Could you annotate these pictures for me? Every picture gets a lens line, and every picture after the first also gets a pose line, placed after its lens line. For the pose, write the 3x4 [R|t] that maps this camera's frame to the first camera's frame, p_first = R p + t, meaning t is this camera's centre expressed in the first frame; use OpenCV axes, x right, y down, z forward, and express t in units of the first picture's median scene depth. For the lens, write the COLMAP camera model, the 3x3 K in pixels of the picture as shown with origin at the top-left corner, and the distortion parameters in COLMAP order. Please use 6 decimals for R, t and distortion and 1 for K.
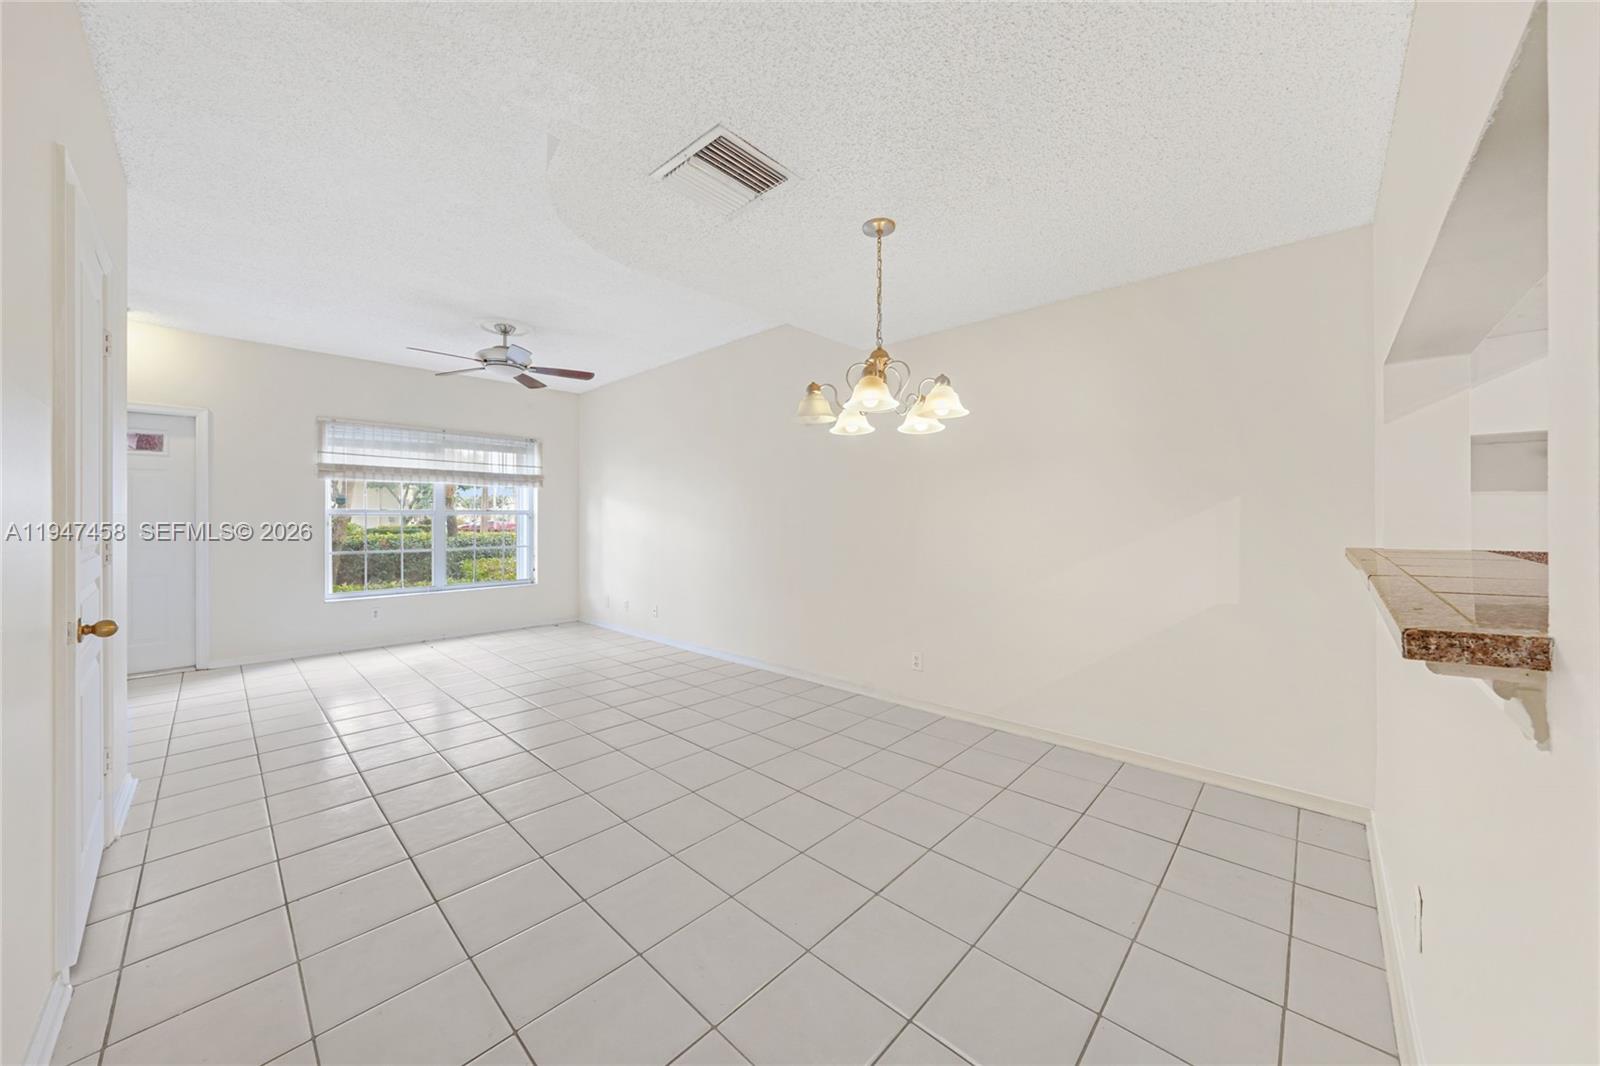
lens RADIAL K [[561.8, 0, 793.5], [0, 561.8, 519.2], [0, 0, 1]] dist [-0.008957, 0.001453]
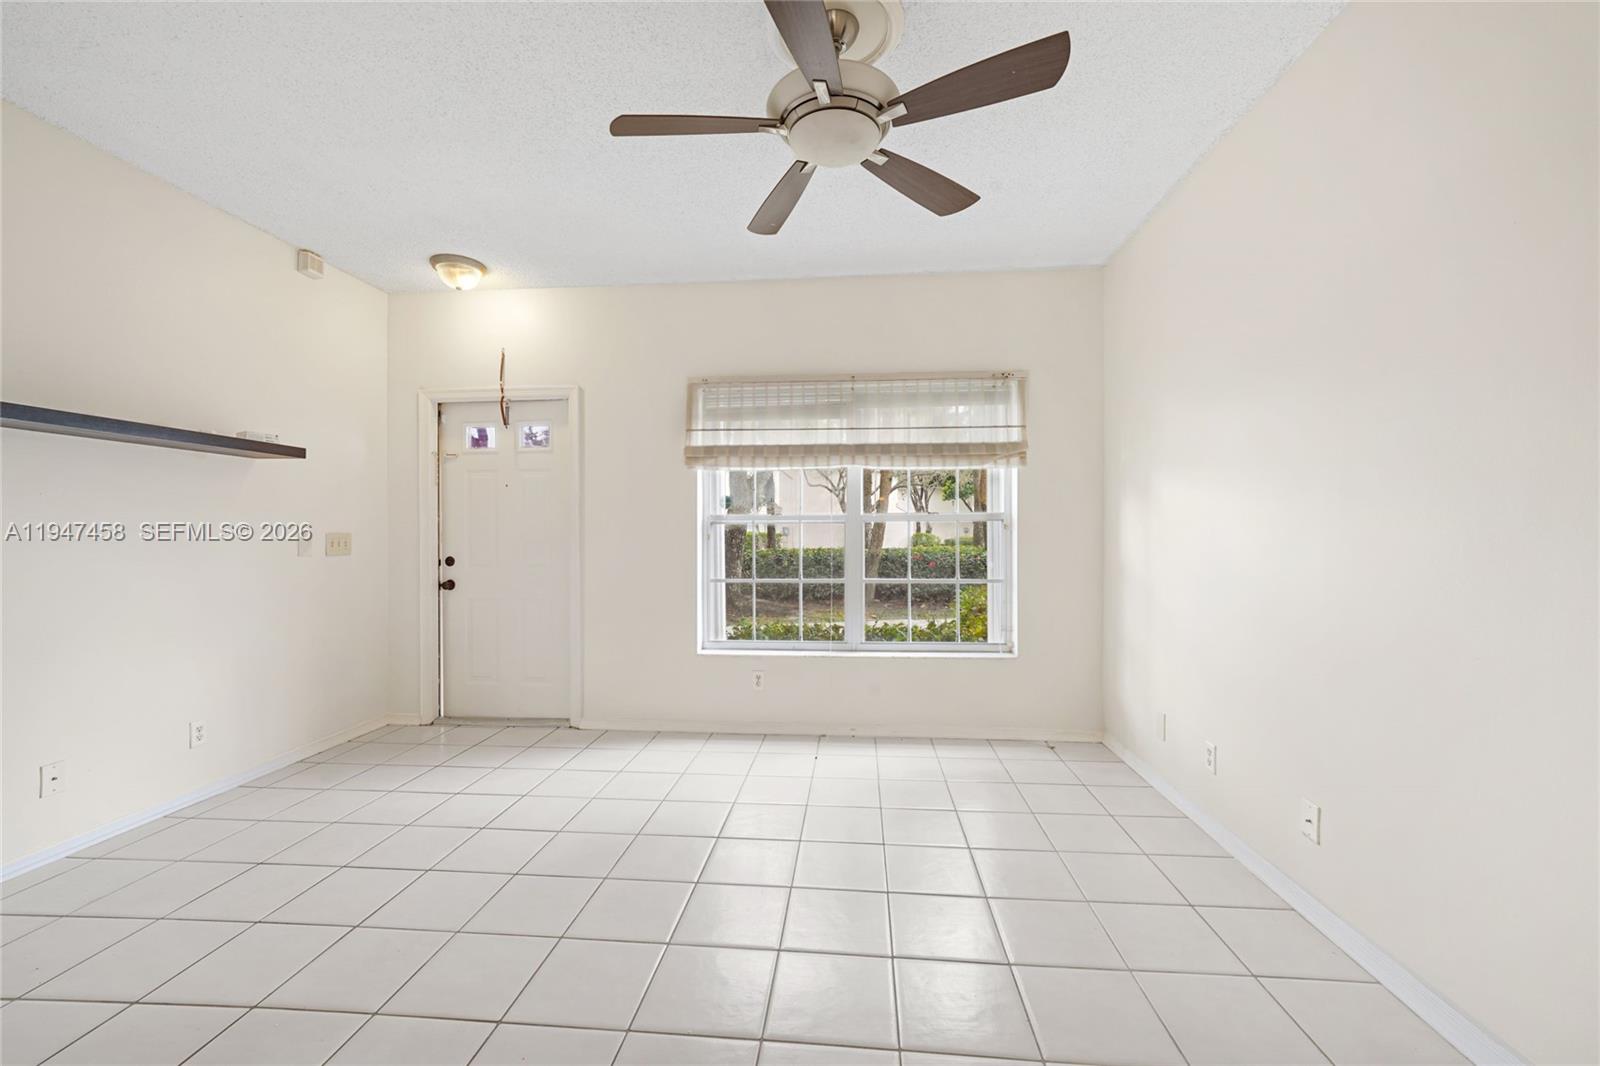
lens RADIAL K [[634.3, 0, 802.3], [0, 634.3, 534.2], [0, 0, 1]] dist [-0.010733, -0.000129]
pose [[0.629700, 0.000145, -0.776839, -0.163108], [0.003578, 0.999989, 0.003088, 0.002641], [0.776830, -0.004724, 0.629692, 0.599856]]
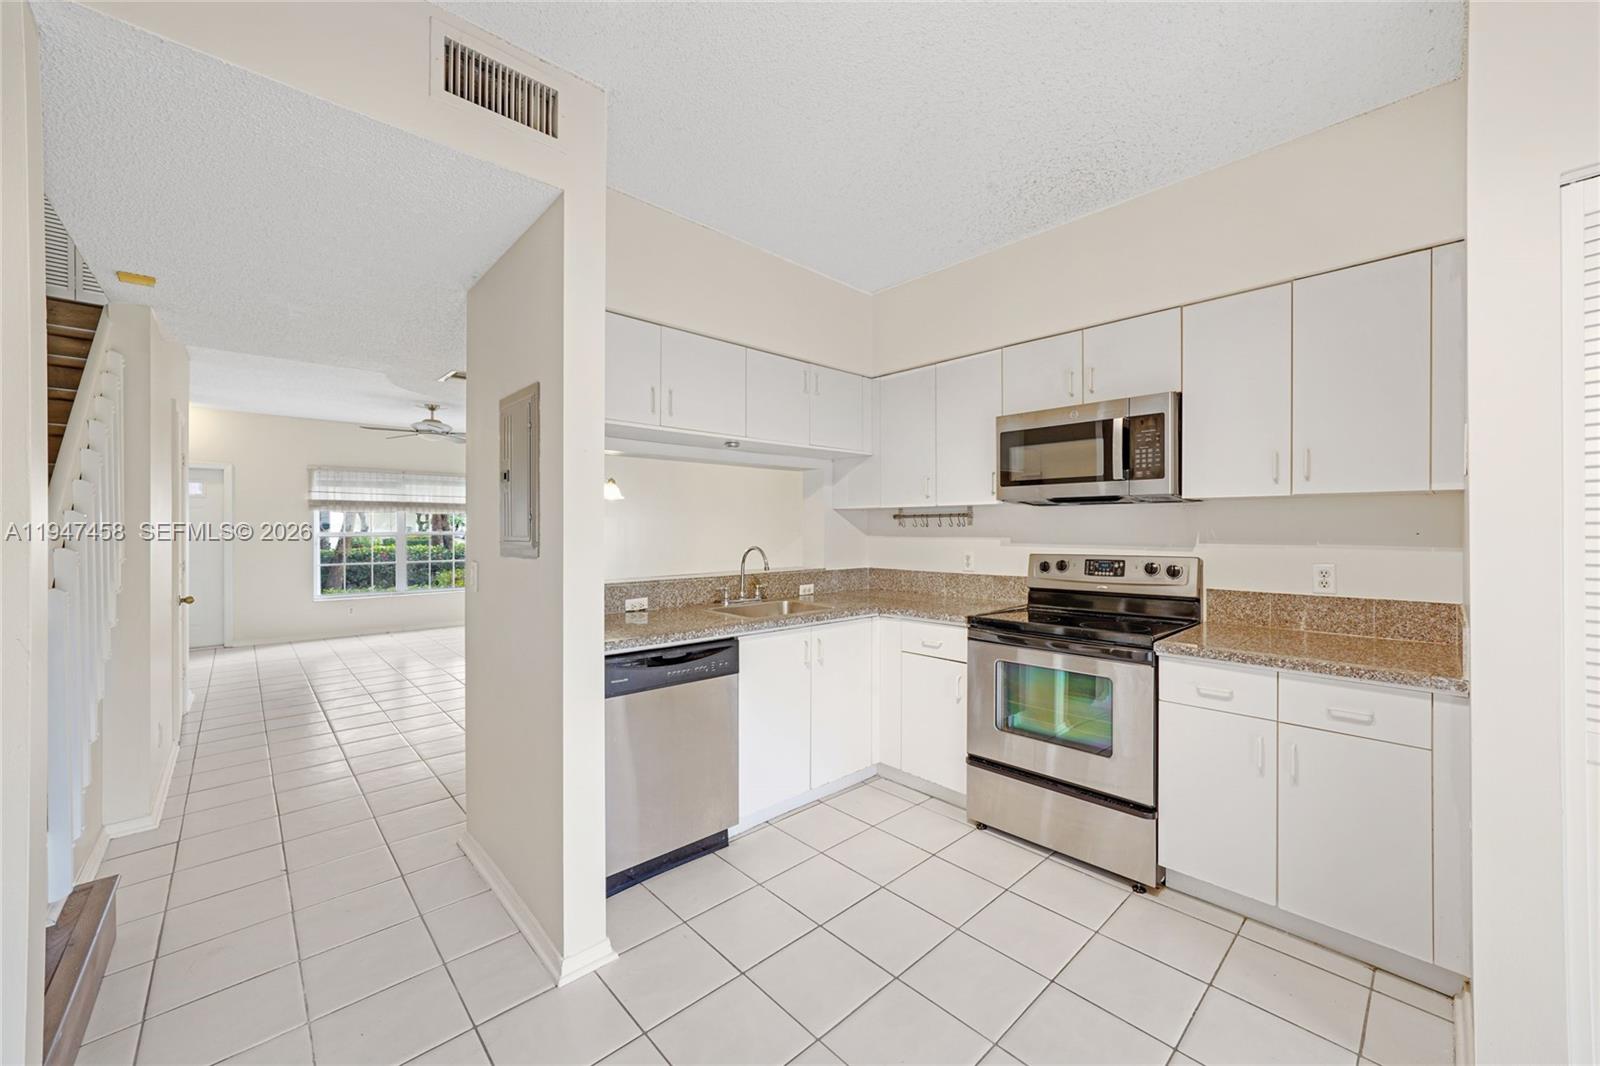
lens RADIAL K [[607.3, 0, 801.7], [0, 607.3, 524.7], [0, 0, 1]] dist [-0.008720, -0.000535]
pose [[0.998544, -0.002094, -0.053895, 0.415053], [0.001867, 0.999989, -0.004262, -0.029089], [0.053903, 0.004155, 0.998538, -0.392281]]
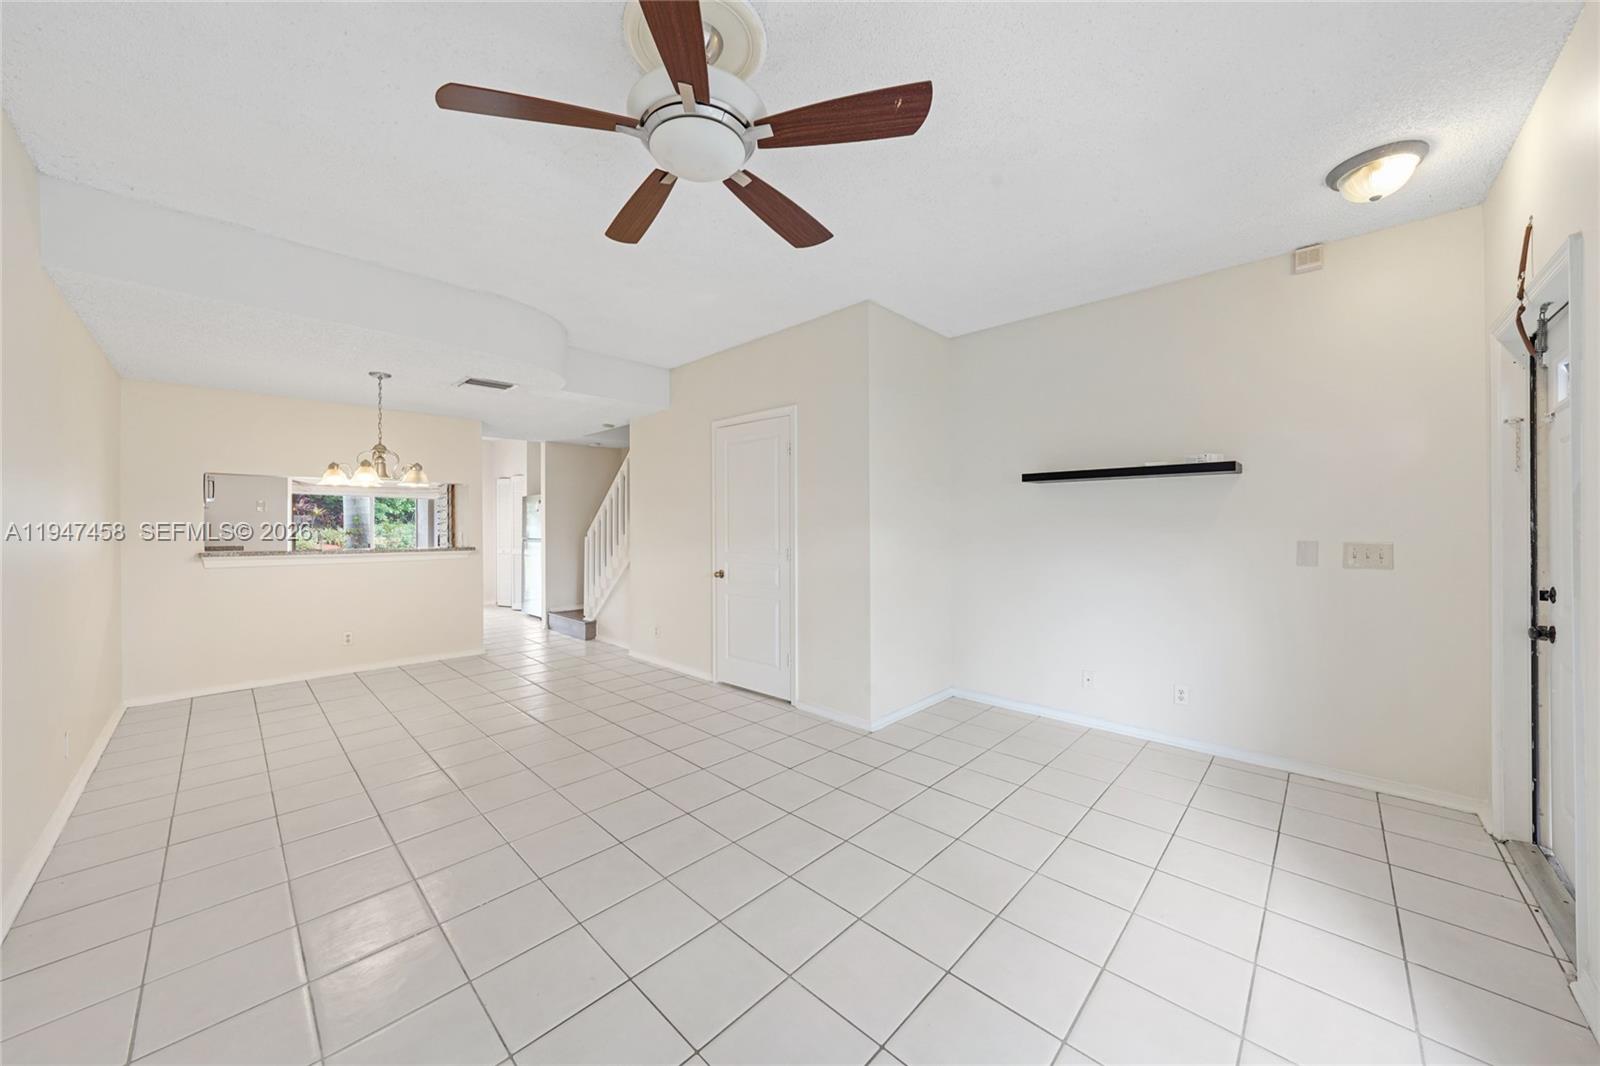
lens RADIAL K [[561.8, 0, 808.6], [0, 561.8, 531.1], [0, 0, 1]] dist [-0.008957, 0.001453]
pose [[-0.999860, 0.000756, -0.016715, -0.485198], [0.000631, 0.999972, 0.007472, -0.013310], [0.016720, 0.007460, -0.999832, 1.147774]]
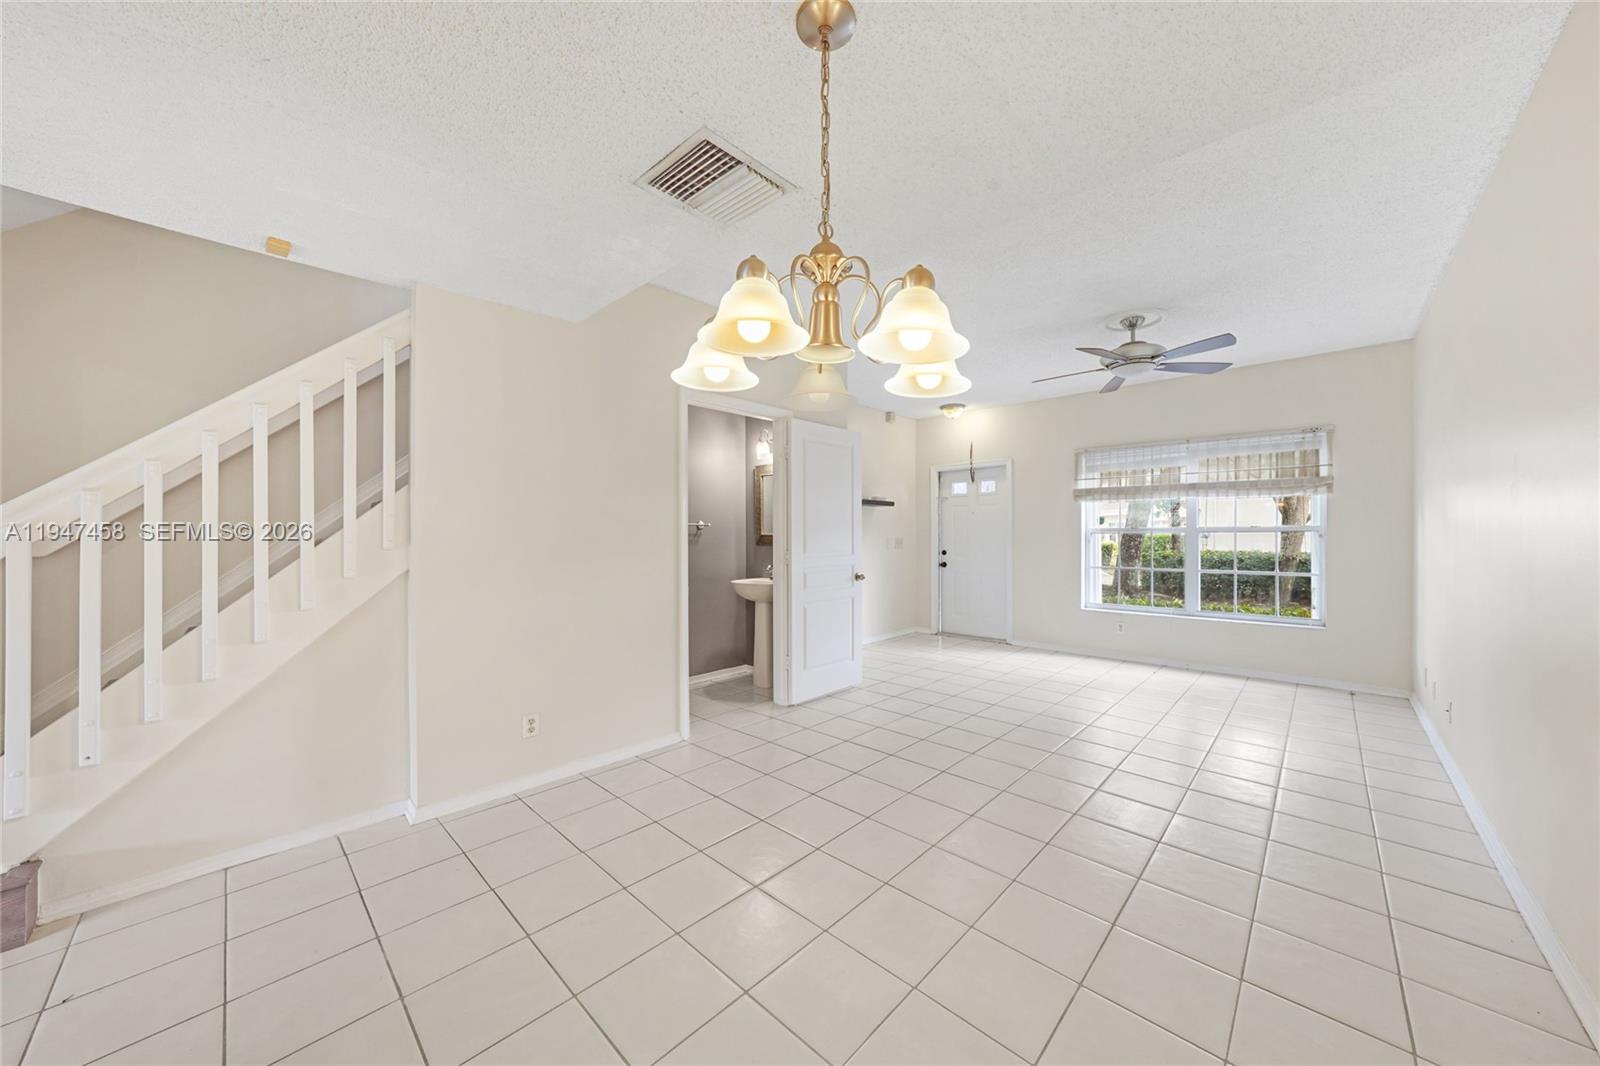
lens RADIAL K [[561.8, 0, 810.7], [0, 561.8, 532.4], [0, 0, 1]] dist [-0.008957, 0.001453]
pose [[0.025573, -0.004564, -0.999663, 0.293835], [0.002432, 0.999987, -0.004503, -0.006363], [0.999670, -0.002316, 0.025583, 0.399556]]
